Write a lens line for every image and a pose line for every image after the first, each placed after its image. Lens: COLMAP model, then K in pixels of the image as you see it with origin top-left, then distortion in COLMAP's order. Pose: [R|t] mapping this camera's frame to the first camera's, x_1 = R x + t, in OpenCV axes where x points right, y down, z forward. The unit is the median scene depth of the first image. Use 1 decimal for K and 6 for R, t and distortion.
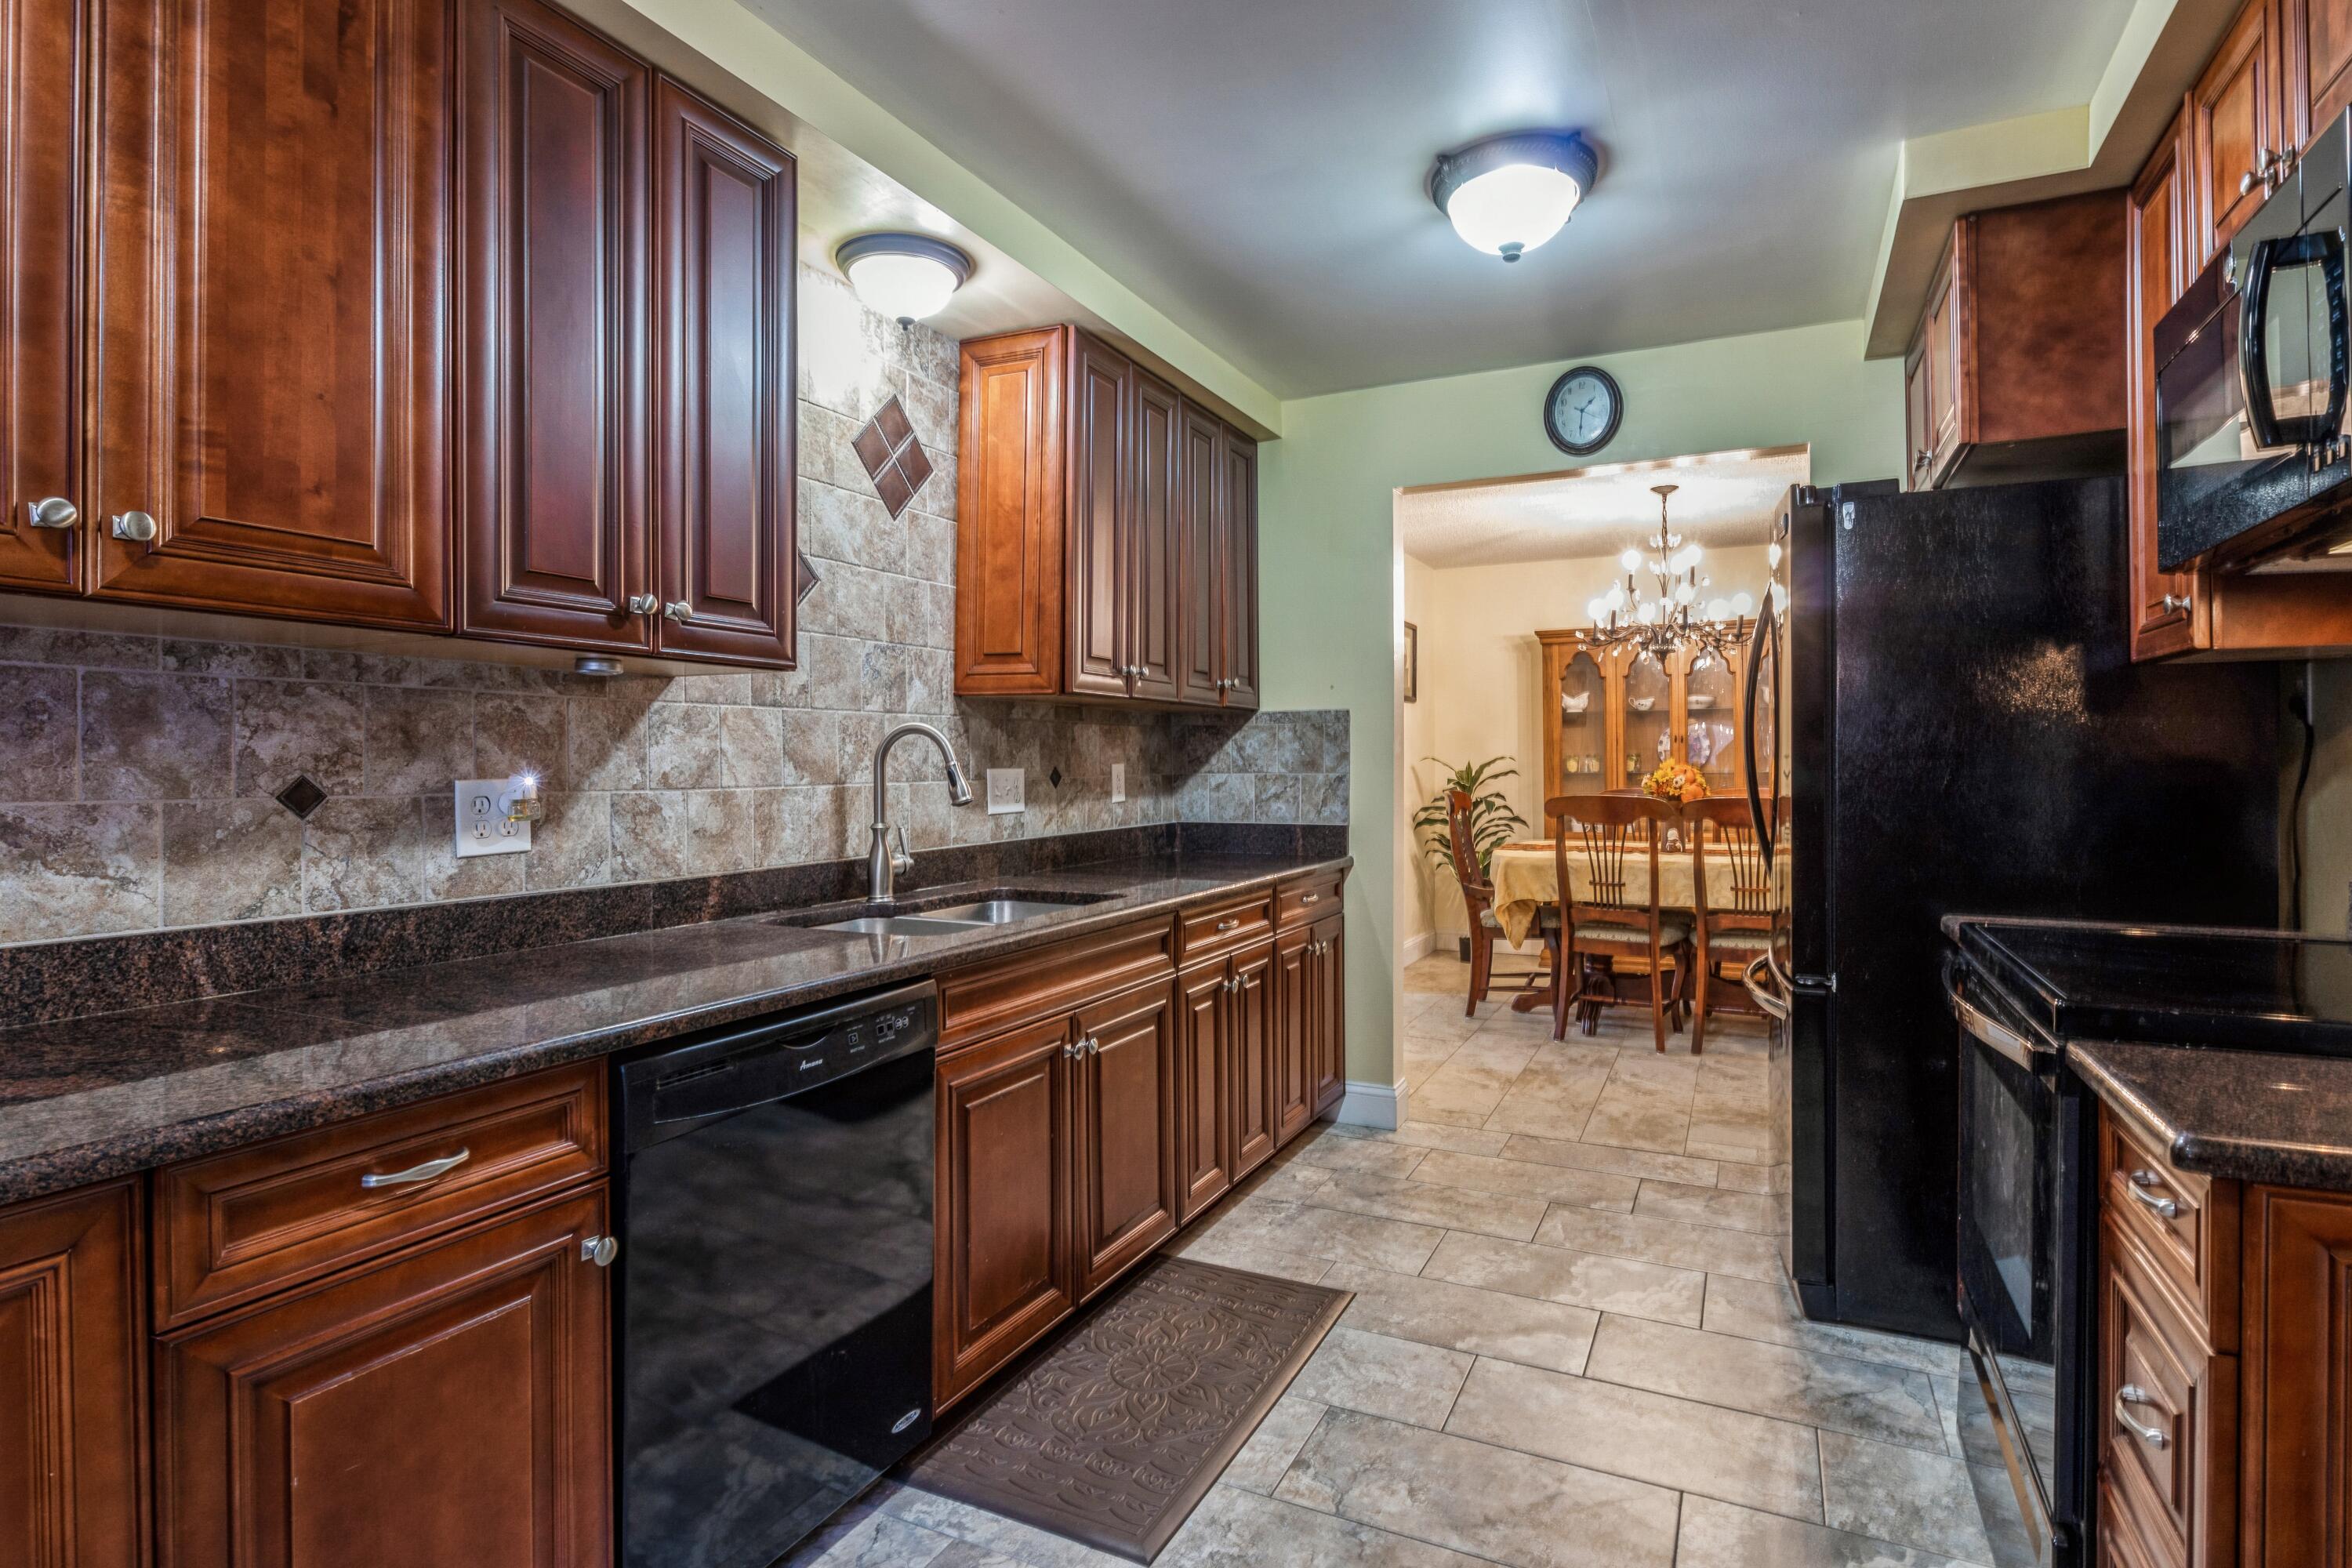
lens RADIAL K [[1179.9, 0, 1178.6], [0, 1179.9, 763.9], [0, 0, 1]] dist [-0.005553, 0.001309]
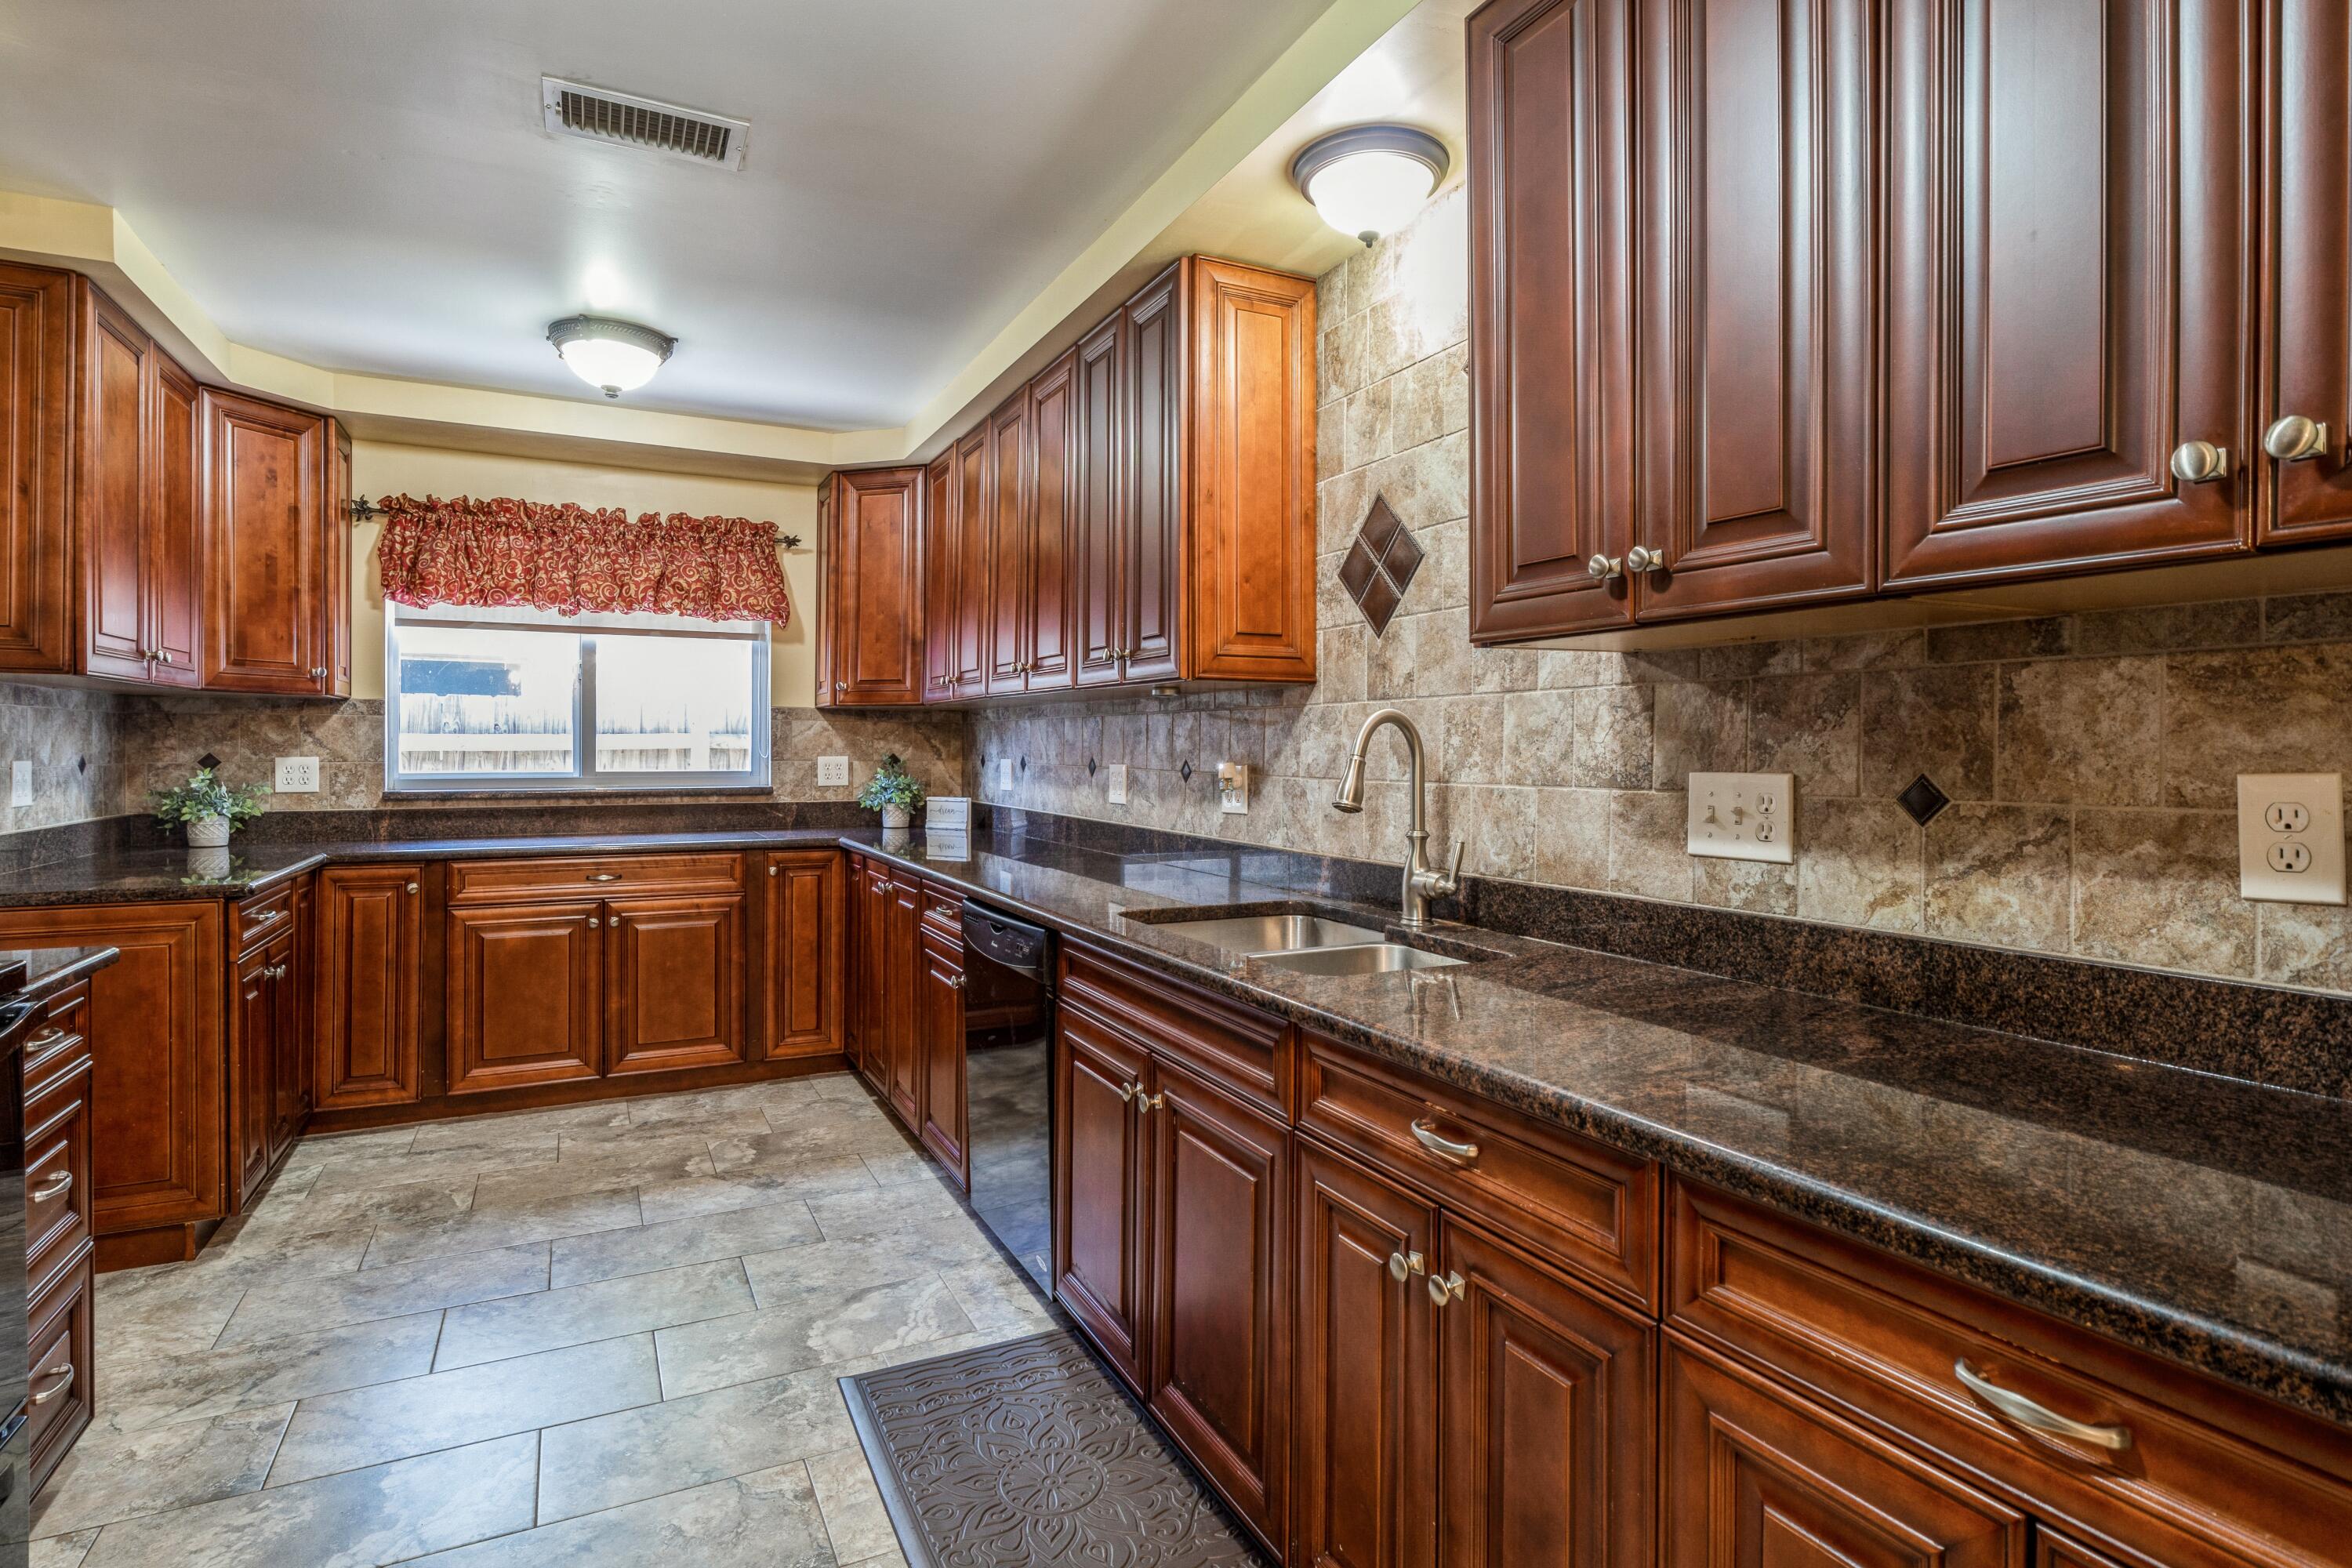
lens RADIAL K [[1183.2, 0, 1182.2], [0, 1183.2, 754.9], [0, 0, 1]] dist [-0.003603, -0.000999]
pose [[-0.597536, 0.005201, -0.801825, 0.428745], [-0.002903, 0.999958, 0.008650, -0.008347], [0.801837, 0.007497, -0.597496, 1.134531]]
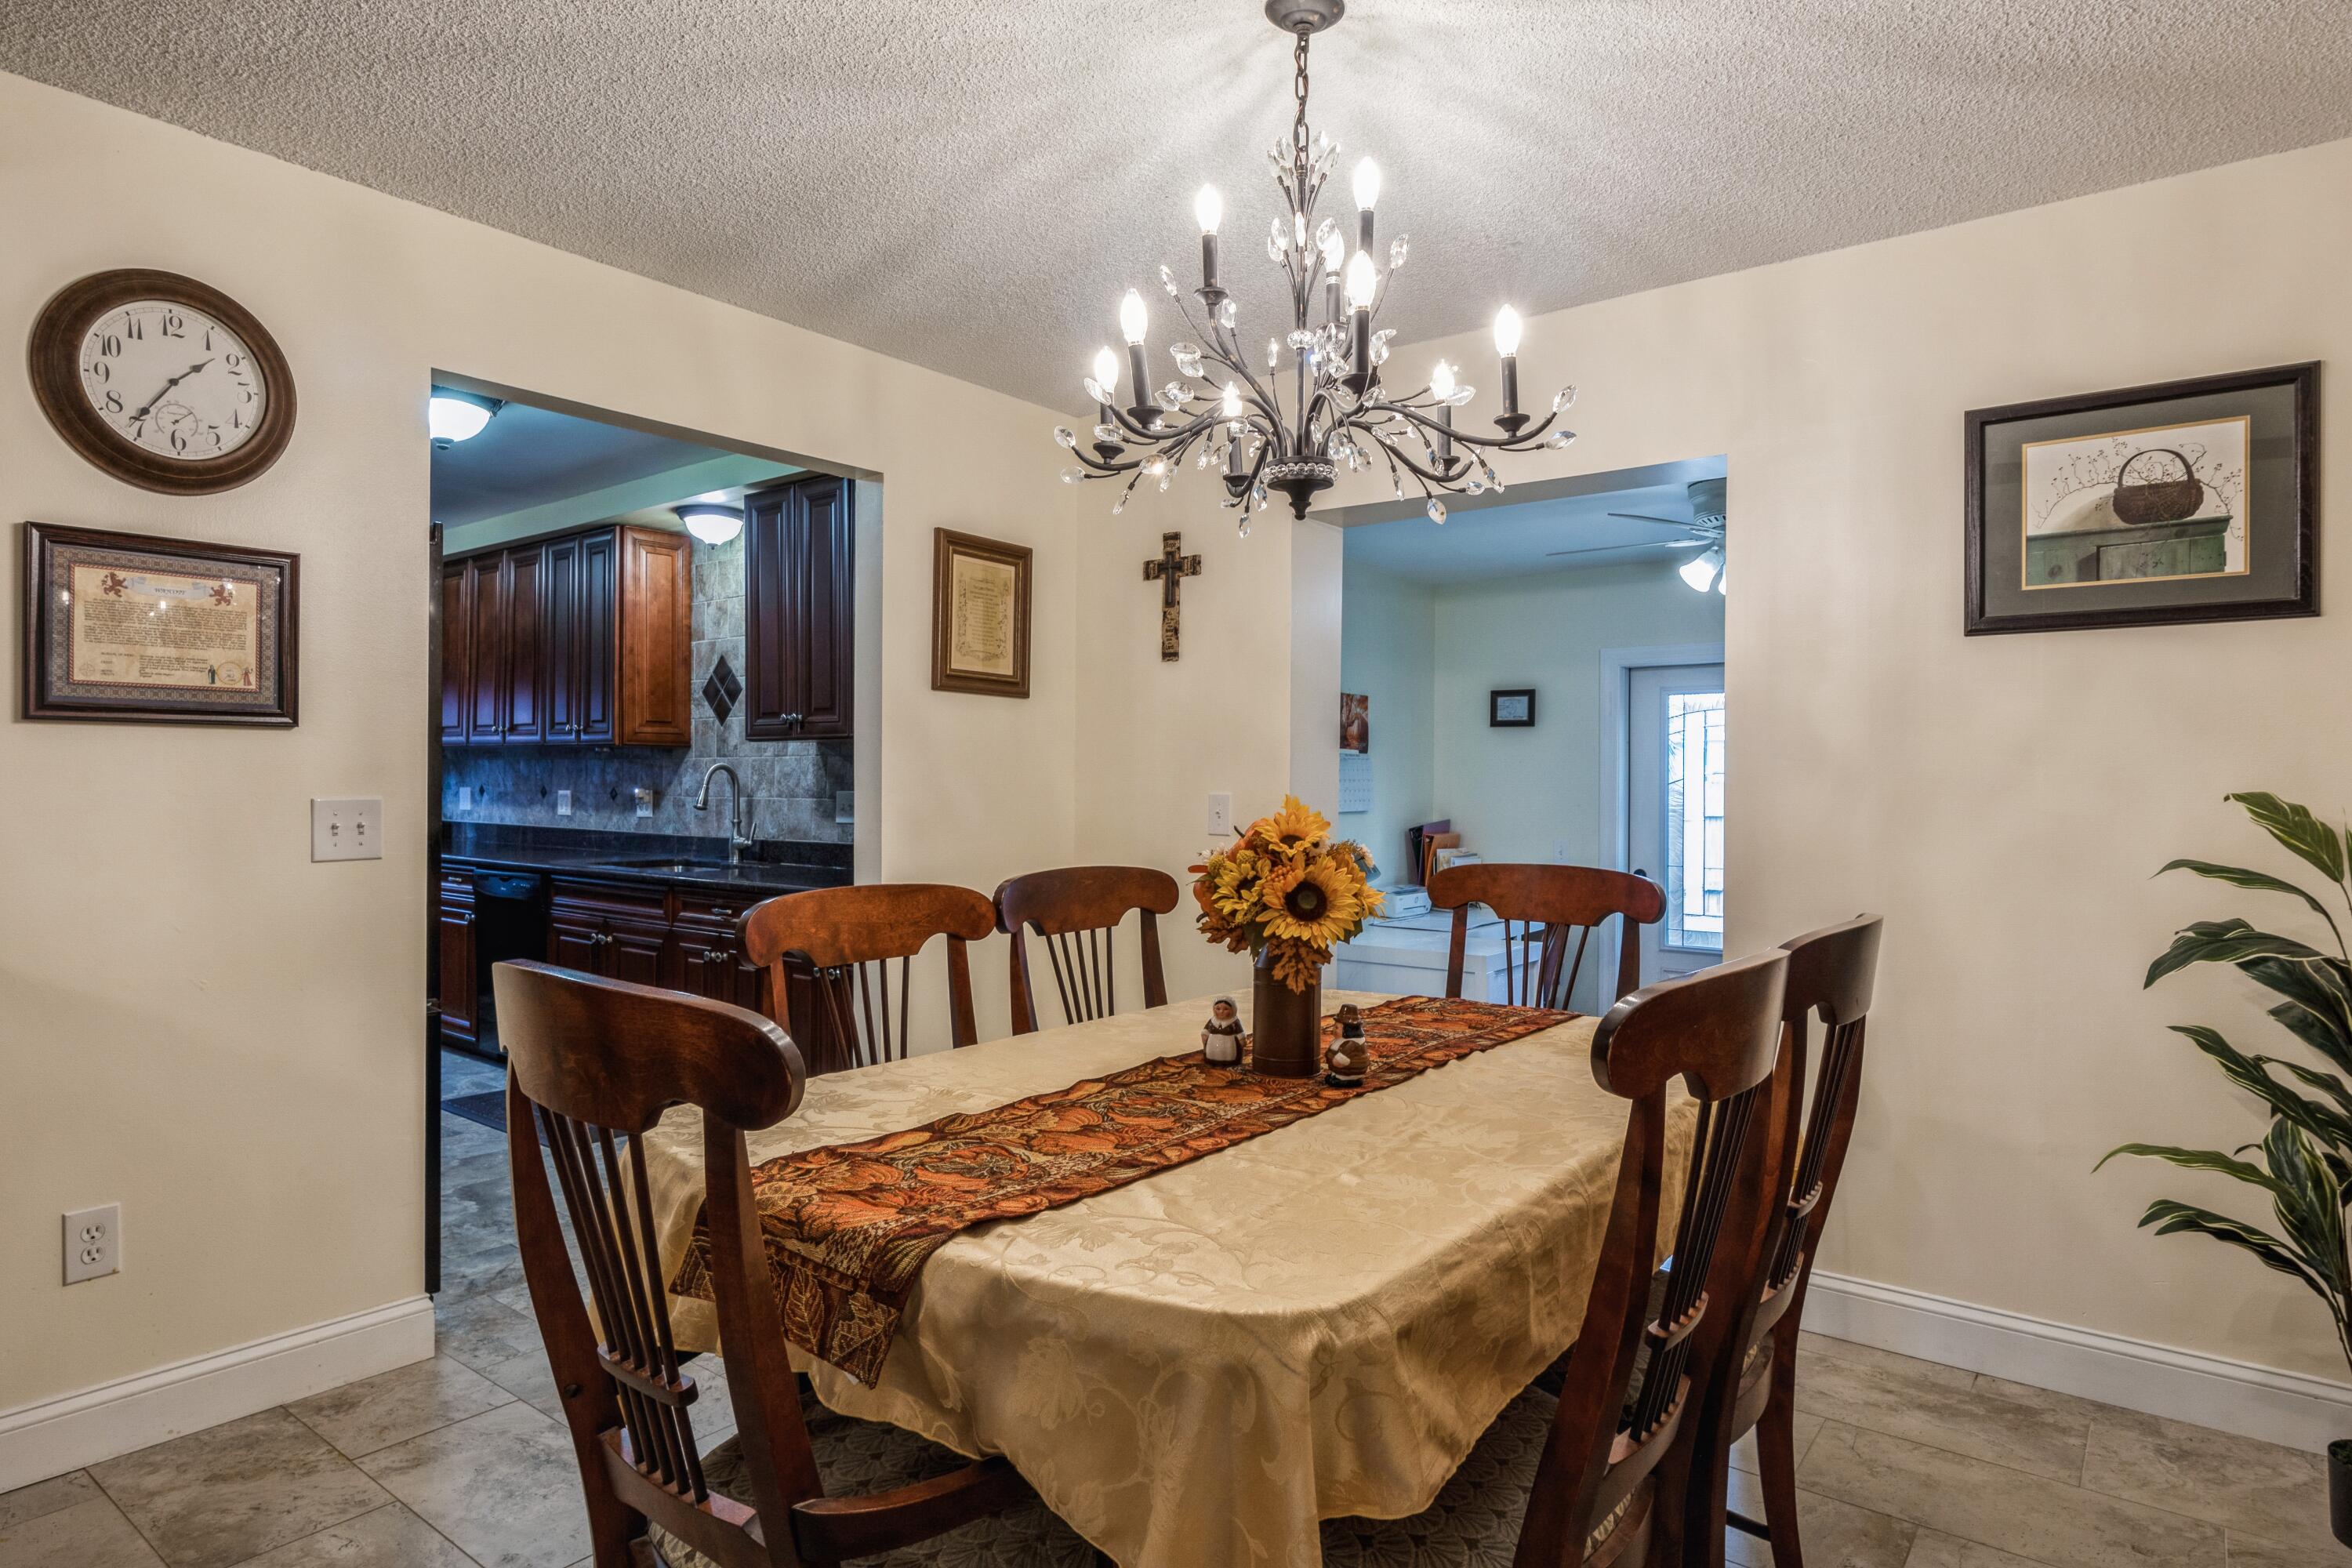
lens RADIAL K [[1298.1, 0, 1176.0], [0, 1298.1, 784.0], [0, 0, 1]] dist [-0.016737, 0.001281]
pose [[-0.202586, 0.005658, -0.979248, 1.288332], [-0.005733, 0.999959, 0.006963, -0.017643], [0.979248, 0.007024, -0.202545, 1.711216]]
